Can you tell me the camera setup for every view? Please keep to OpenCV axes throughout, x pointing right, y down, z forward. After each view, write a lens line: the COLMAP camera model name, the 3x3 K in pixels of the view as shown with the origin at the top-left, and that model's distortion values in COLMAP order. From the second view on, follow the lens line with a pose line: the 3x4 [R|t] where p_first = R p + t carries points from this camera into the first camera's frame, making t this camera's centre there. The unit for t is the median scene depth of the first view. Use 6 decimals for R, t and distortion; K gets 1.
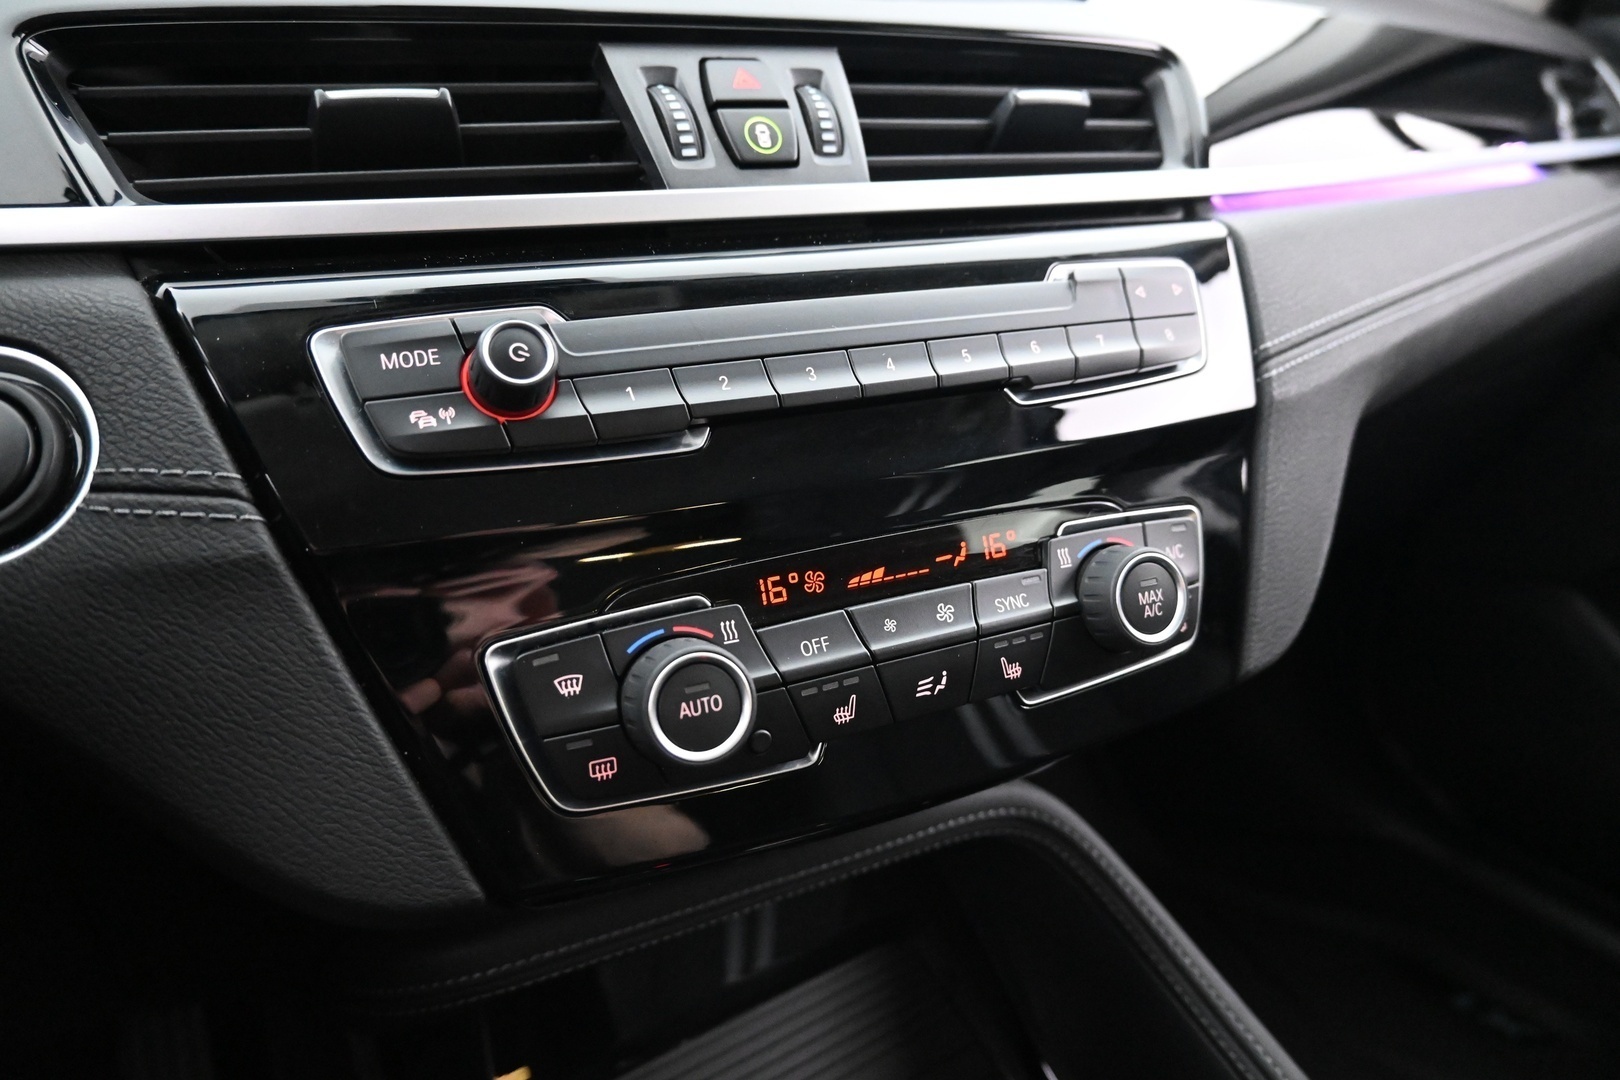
lens RADIAL K [[1120.1, 0, 807.1], [0, 1120.1, 539.9], [0, 0, 1]] dist [0.001898, 0.000981]
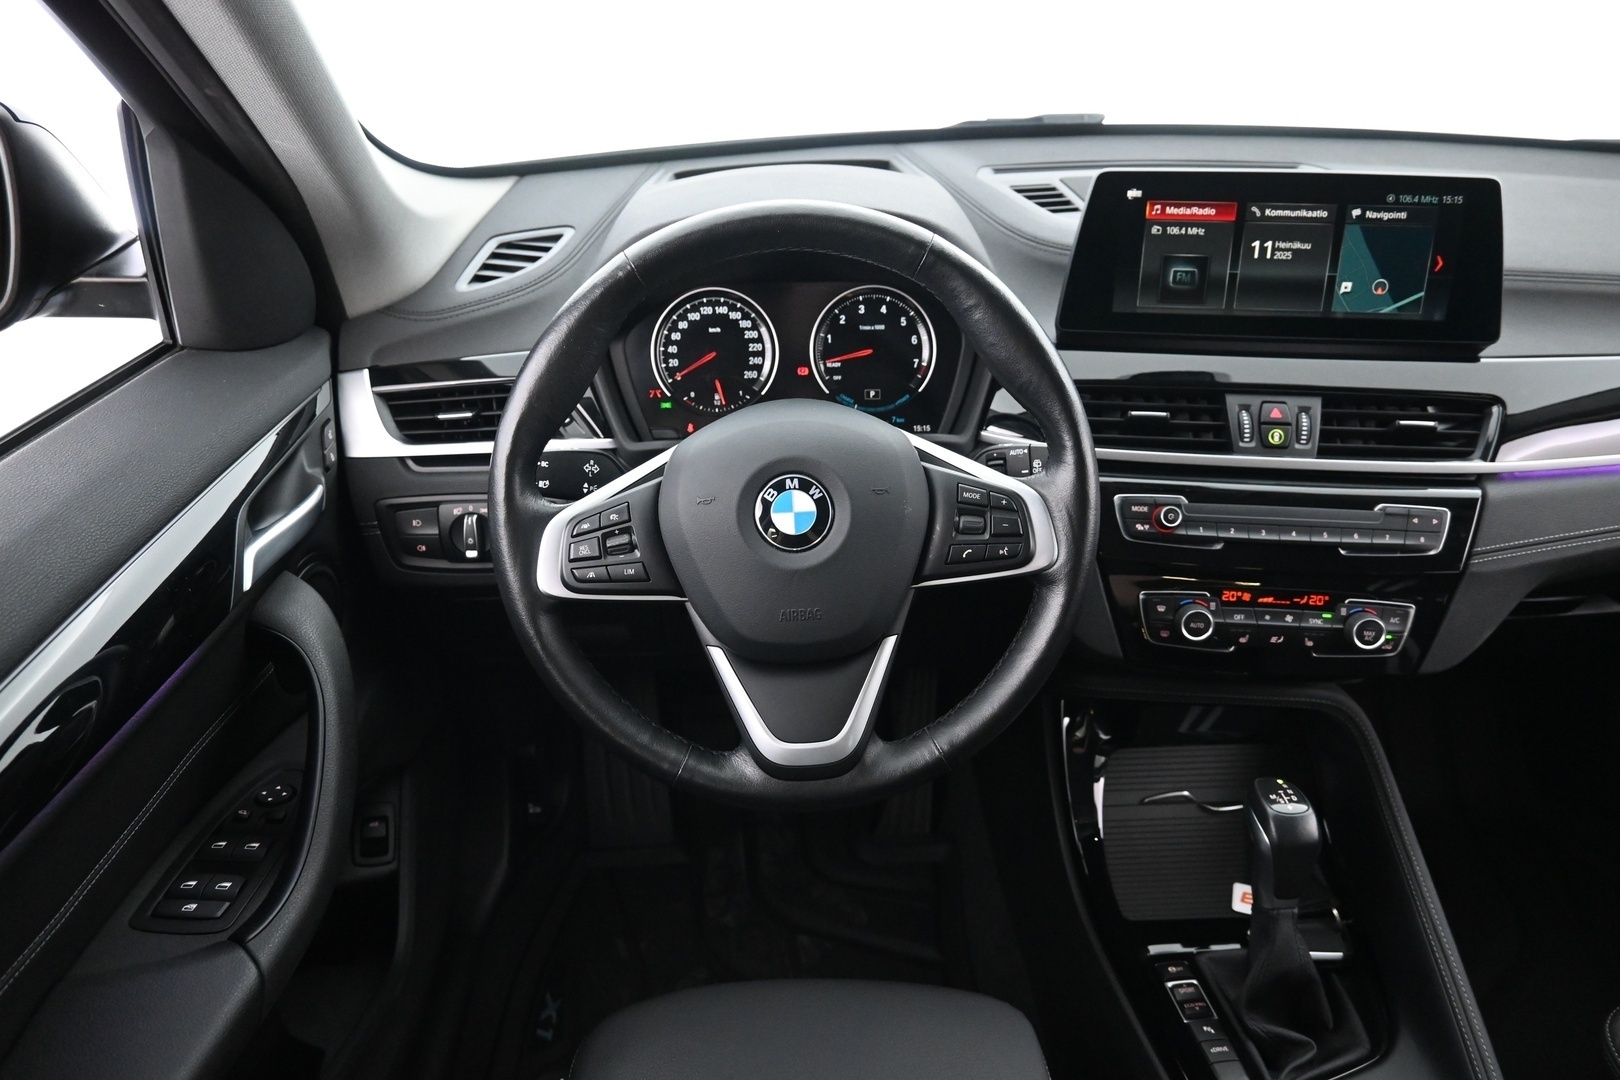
lens RADIAL K [[1120.1, 0, 806.8], [0, 1120.1, 542.7], [0, 0, 1]] dist [0.001898, 0.000981]
pose [[0.856162, 0.262187, -0.445247, 0.282226], [-0.194969, 0.961926, 0.191532, -0.426495], [0.478512, -0.077173, 0.874683, -2.105527]]
